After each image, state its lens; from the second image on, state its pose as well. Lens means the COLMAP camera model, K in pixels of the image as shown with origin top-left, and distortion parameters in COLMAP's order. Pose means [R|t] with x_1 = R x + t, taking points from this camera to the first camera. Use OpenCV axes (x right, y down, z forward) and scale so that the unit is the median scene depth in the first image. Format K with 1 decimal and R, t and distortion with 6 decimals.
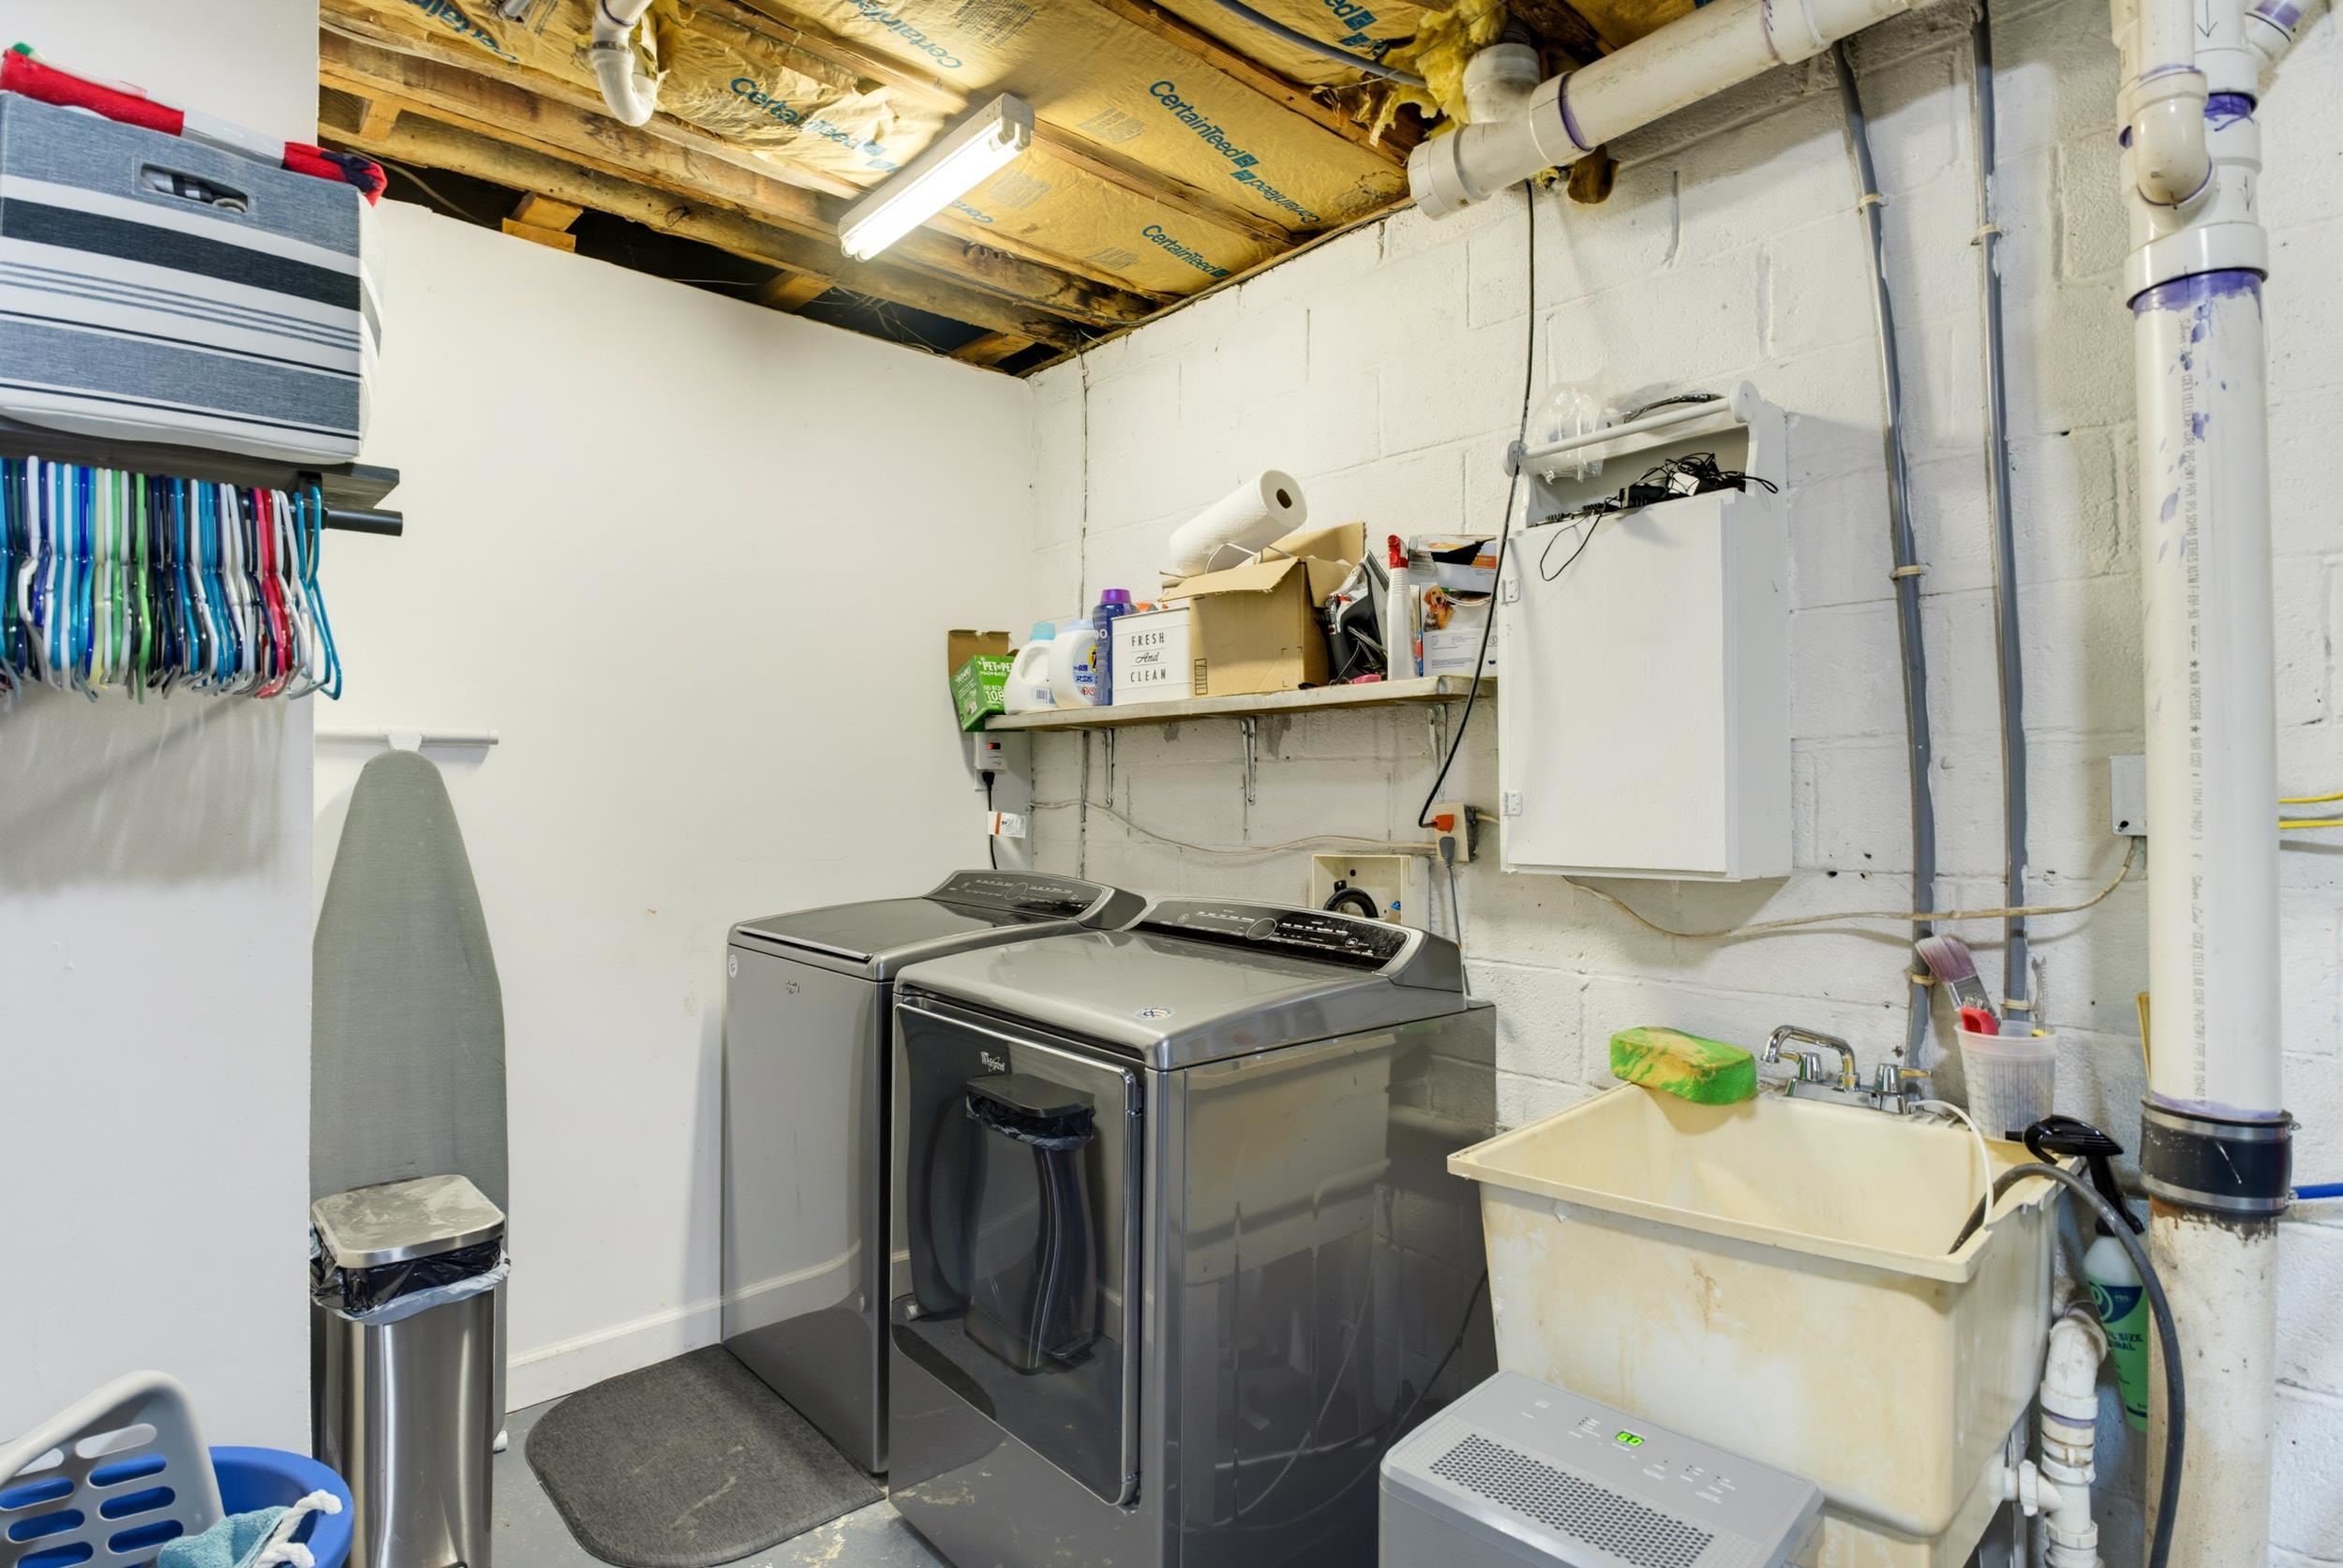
lens RADIAL K [[1242.3, 0, 1172.1], [0, 1242.3, 791.3], [0, 0, 1]] dist [-0.001894, 0.000511]
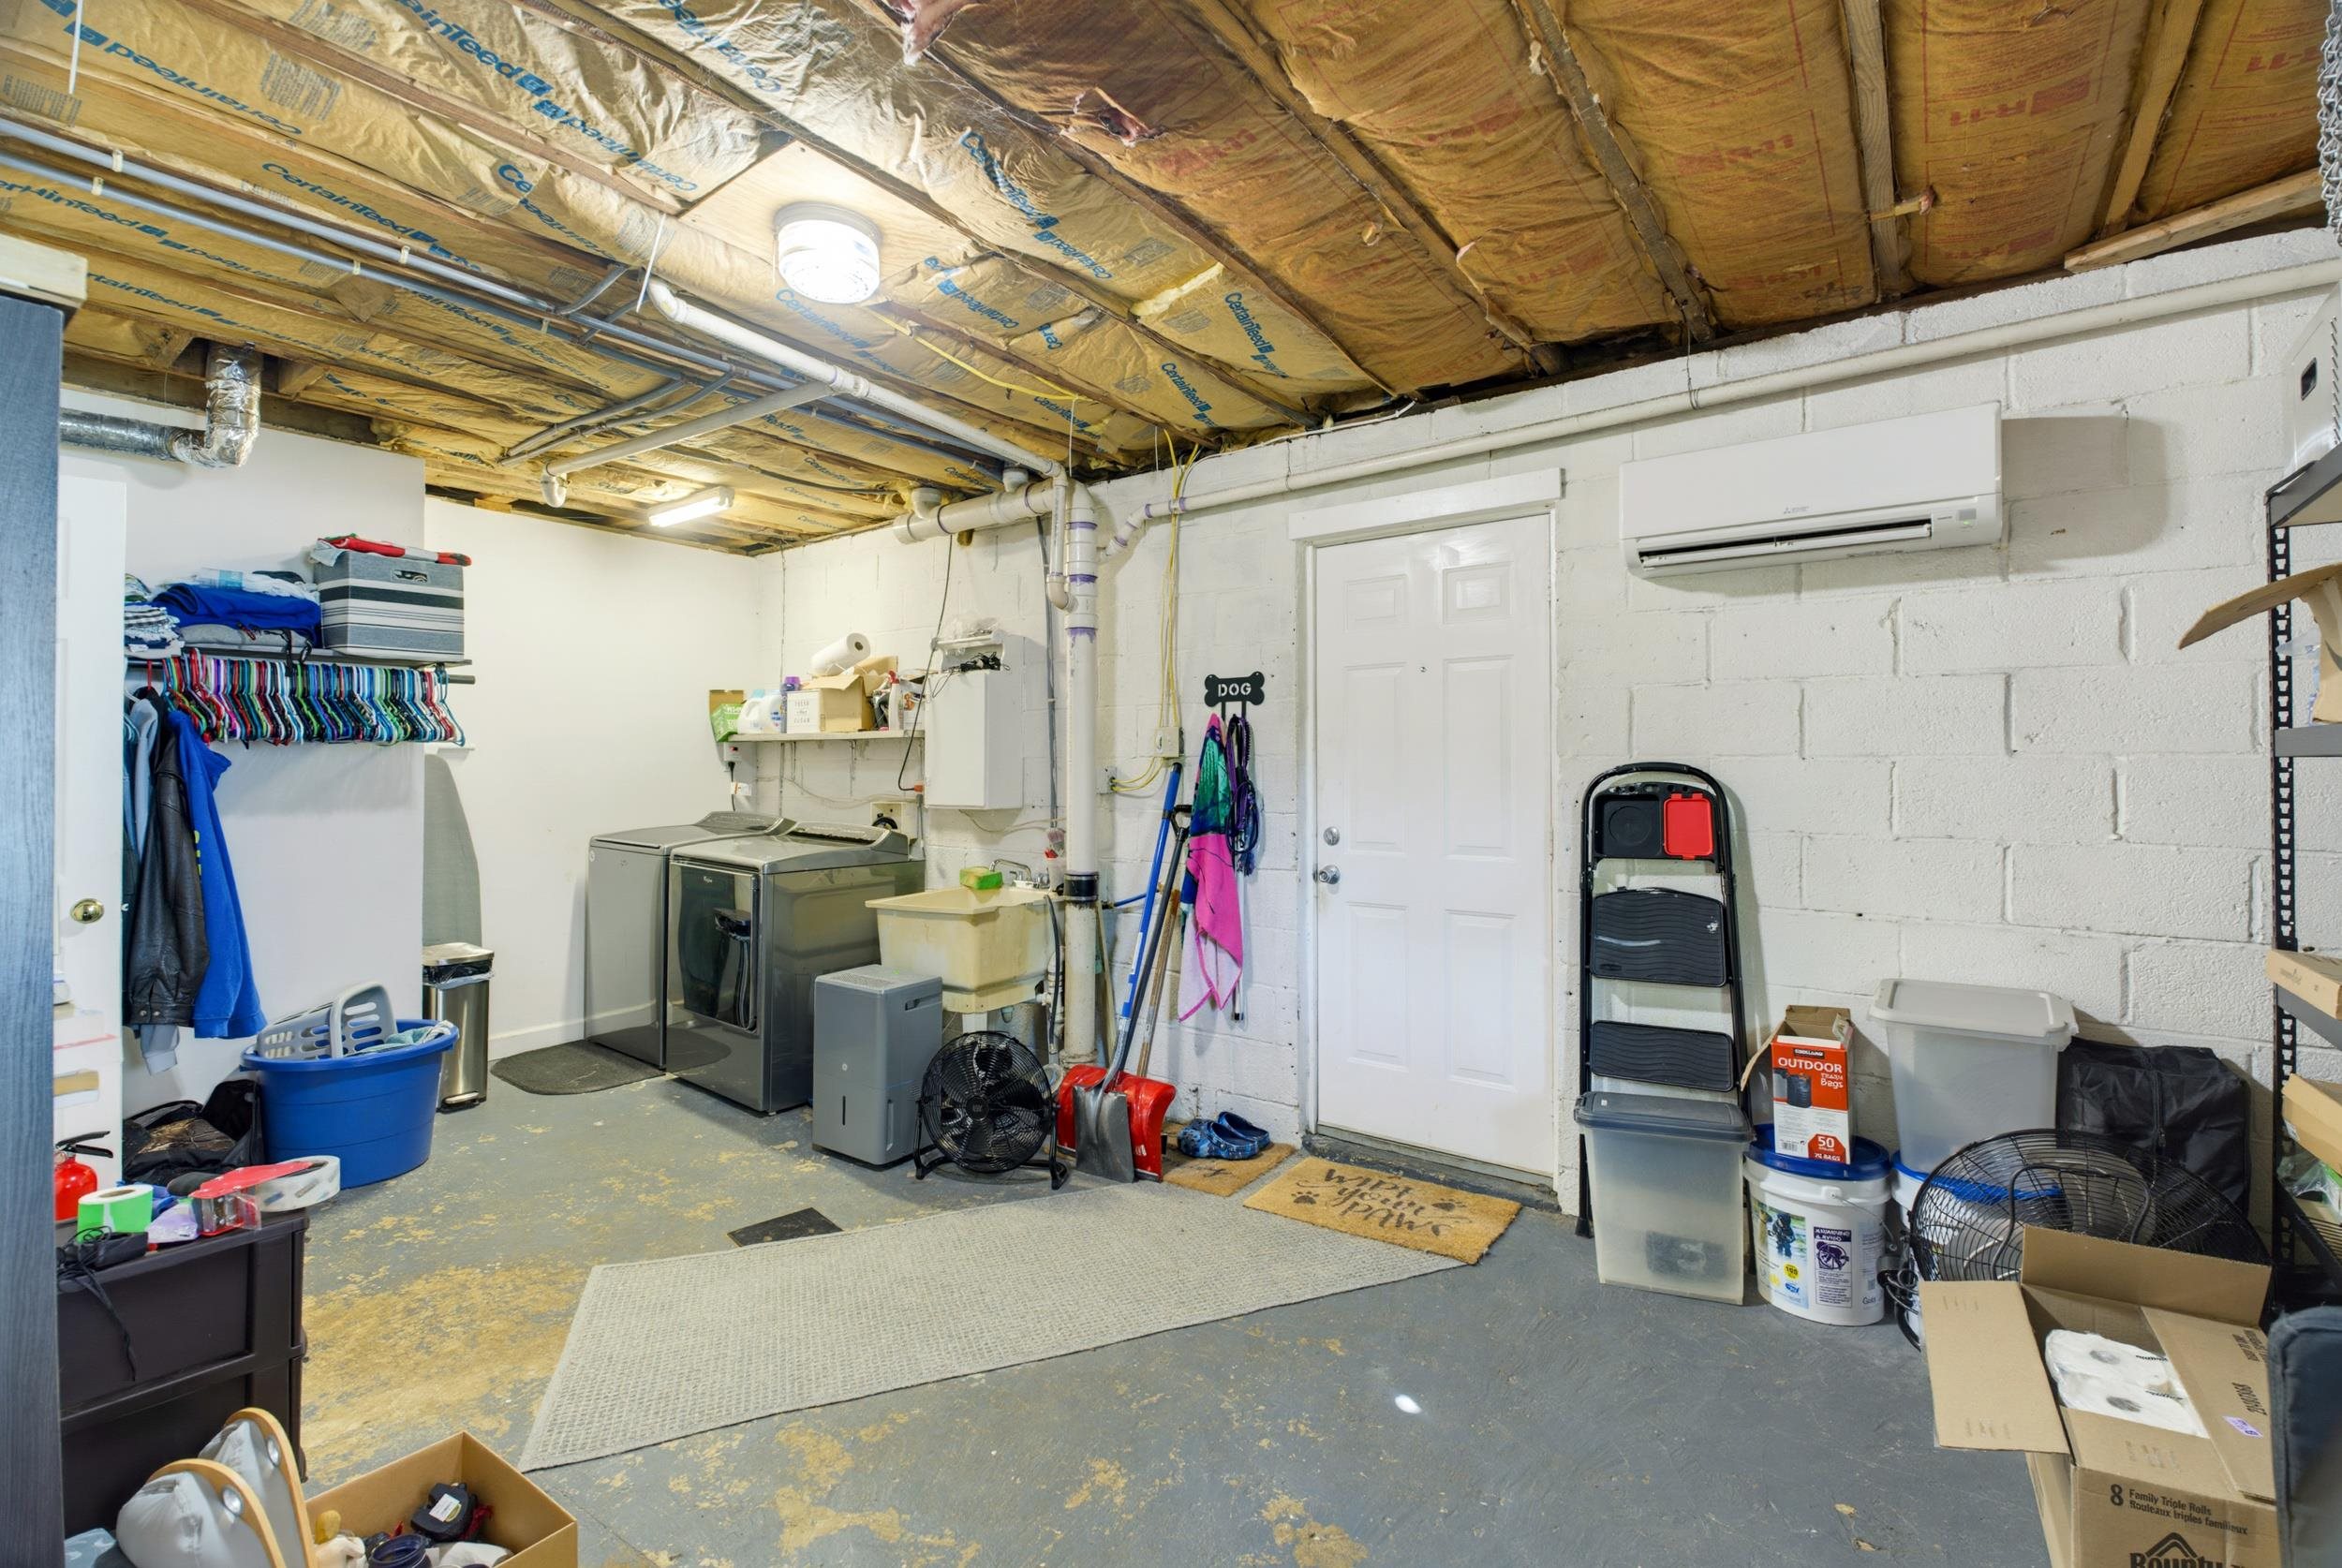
lens RADIAL K [[1002.7, 0, 1171.6], [0, 1002.7, 774.6], [0, 0, 1]] dist [0.000291, -0.008623]
pose [[0.978233, 0.006099, 0.207419, 0.276010], [-0.007881, 0.999939, 0.007766, -0.018809], [-0.207359, -0.009232, 0.978221, -0.935941]]
